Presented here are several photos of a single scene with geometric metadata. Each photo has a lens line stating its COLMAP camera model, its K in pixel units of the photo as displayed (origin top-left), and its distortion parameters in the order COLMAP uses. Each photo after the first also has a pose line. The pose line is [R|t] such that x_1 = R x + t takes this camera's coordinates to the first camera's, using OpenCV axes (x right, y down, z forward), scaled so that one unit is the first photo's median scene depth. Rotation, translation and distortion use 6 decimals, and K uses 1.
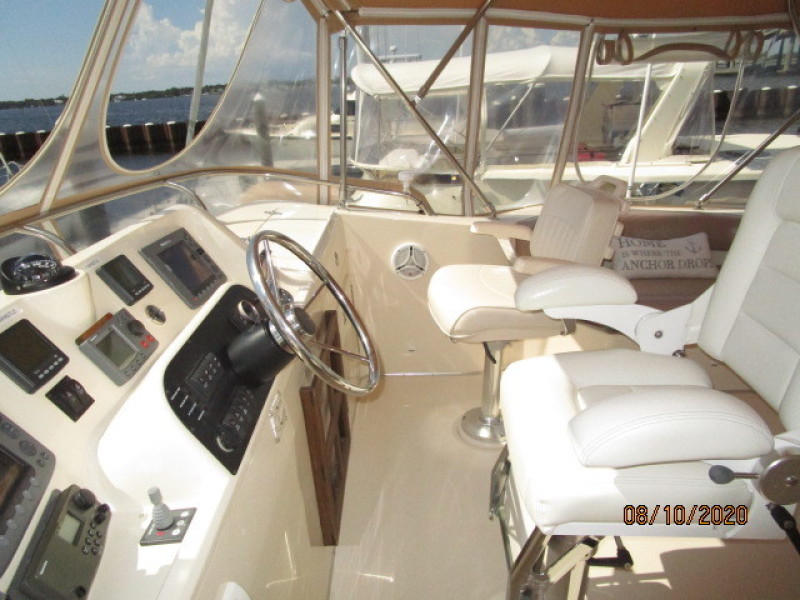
lens RADIAL K [[558.0, 0, 403.3], [0, 558.0, 301.7], [0, 0, 1]] dist [-0.037682, 0.002788]
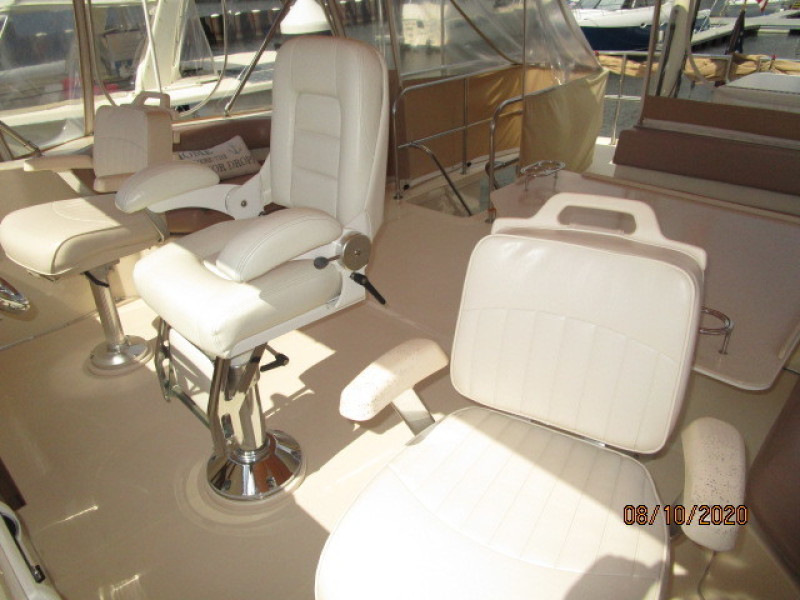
lens RADIAL K [[558.0, 0, 403.3], [0, 558.0, 301.7], [0, 0, 1]] dist [-0.037682, 0.002788]
pose [[0.681986, -0.345497, 0.644613, -0.100035], [0.274241, 0.937880, 0.212541, 0.052146], [-0.678002, 0.031829, 0.734371, -0.094930]]
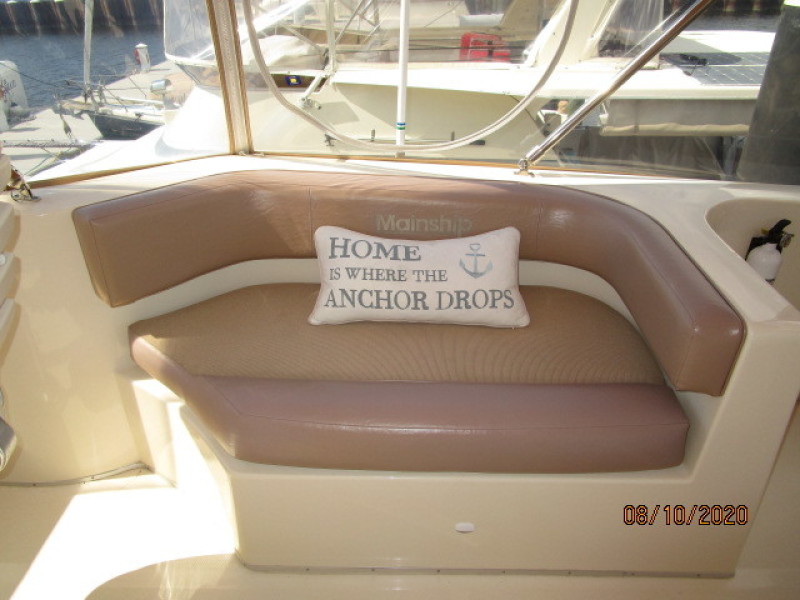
lens RADIAL K [[558.0, 0, 403.3], [0, 558.0, 301.7], [0, 0, 1]] dist [-0.037682, 0.002788]
pose [[0.999510, 0.025074, 0.018748, 0.449010], [-0.027982, 0.984046, 0.175700, -0.148002], [-0.014043, -0.176138, 0.984265, 0.509927]]
